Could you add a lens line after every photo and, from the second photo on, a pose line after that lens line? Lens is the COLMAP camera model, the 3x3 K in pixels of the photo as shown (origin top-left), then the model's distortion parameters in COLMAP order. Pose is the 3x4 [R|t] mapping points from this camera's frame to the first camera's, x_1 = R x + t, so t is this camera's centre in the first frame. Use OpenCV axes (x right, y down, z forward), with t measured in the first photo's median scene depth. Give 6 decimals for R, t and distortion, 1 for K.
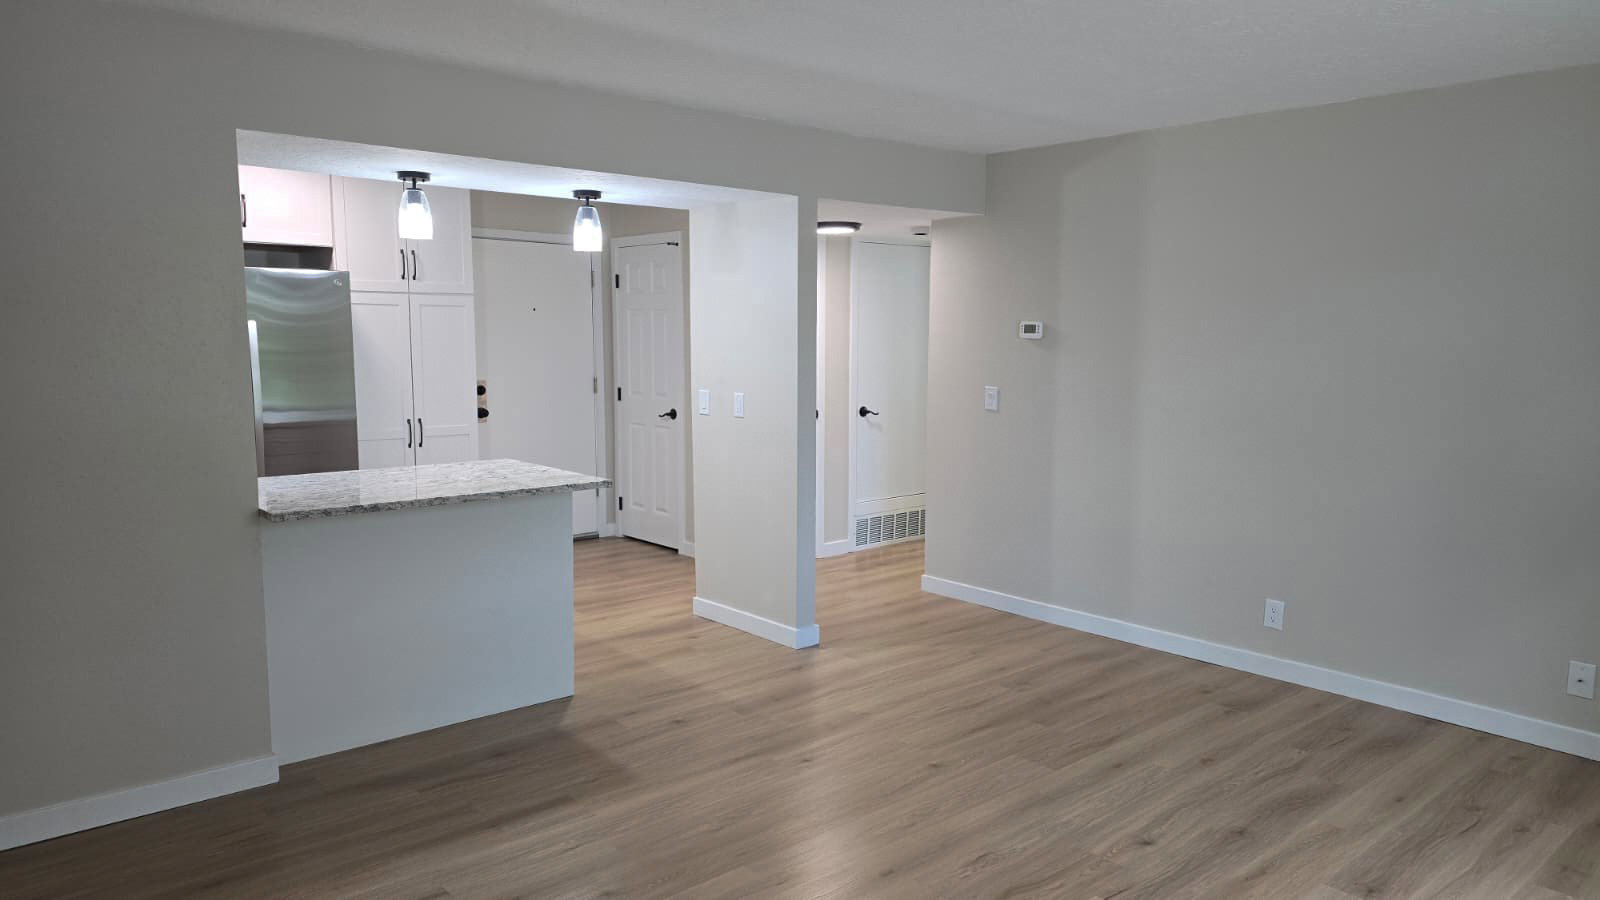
lens RADIAL K [[1074.2, 0, 829.5], [0, 1074.2, 451.1], [0, 0, 1]] dist [0.099172, -0.101870]
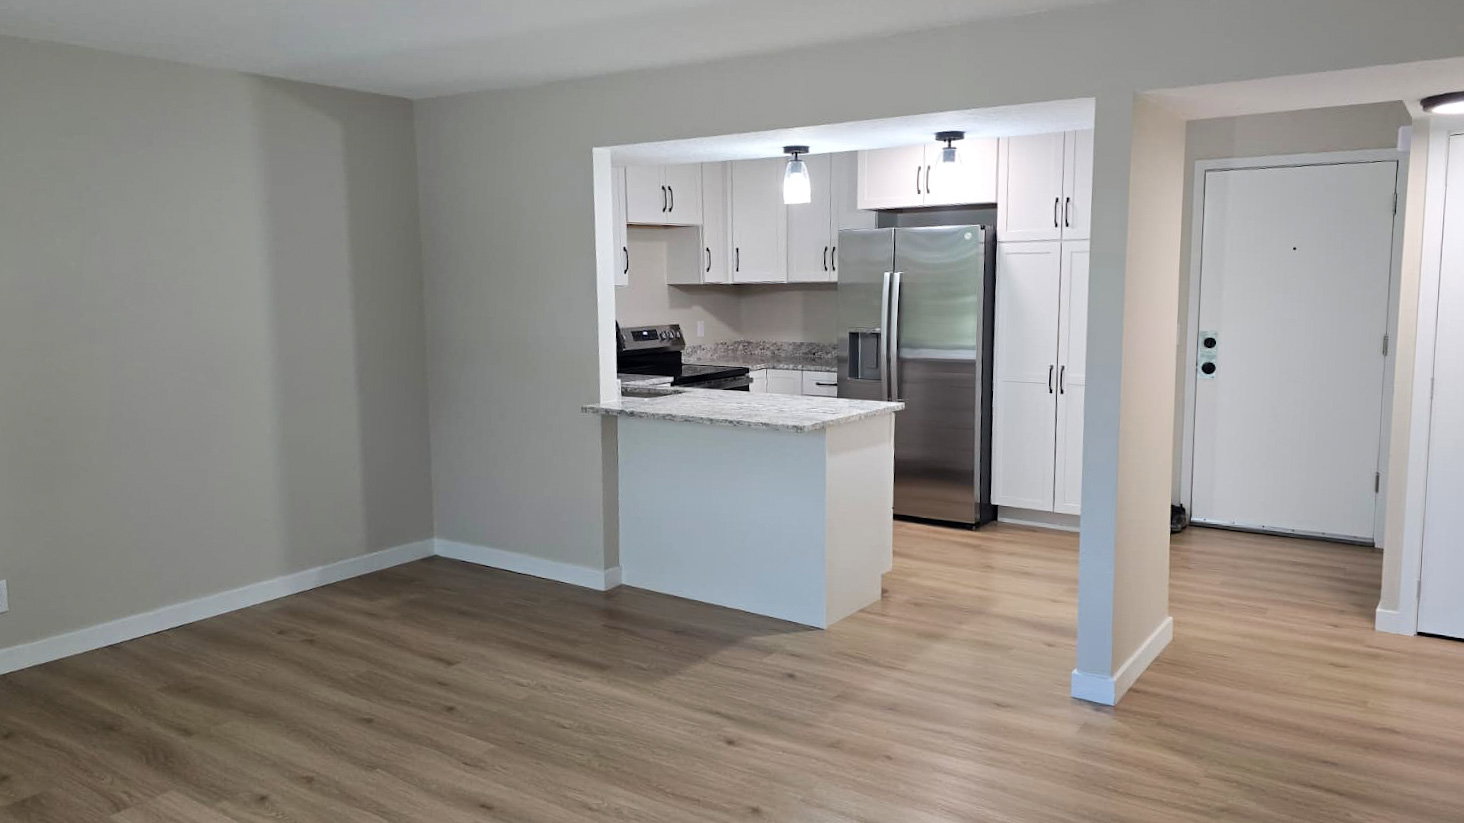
lens RADIAL K [[1090.0, 0, 729.0], [0, 1090.0, 386.3], [0, 0, 1]] dist [0.112181, -0.150724]
pose [[0.218892, 0.093527, -0.971256, 0.753499], [-0.100685, 0.992247, 0.072857, -0.074631], [0.970541, 0.081843, 0.226612, 0.662037]]
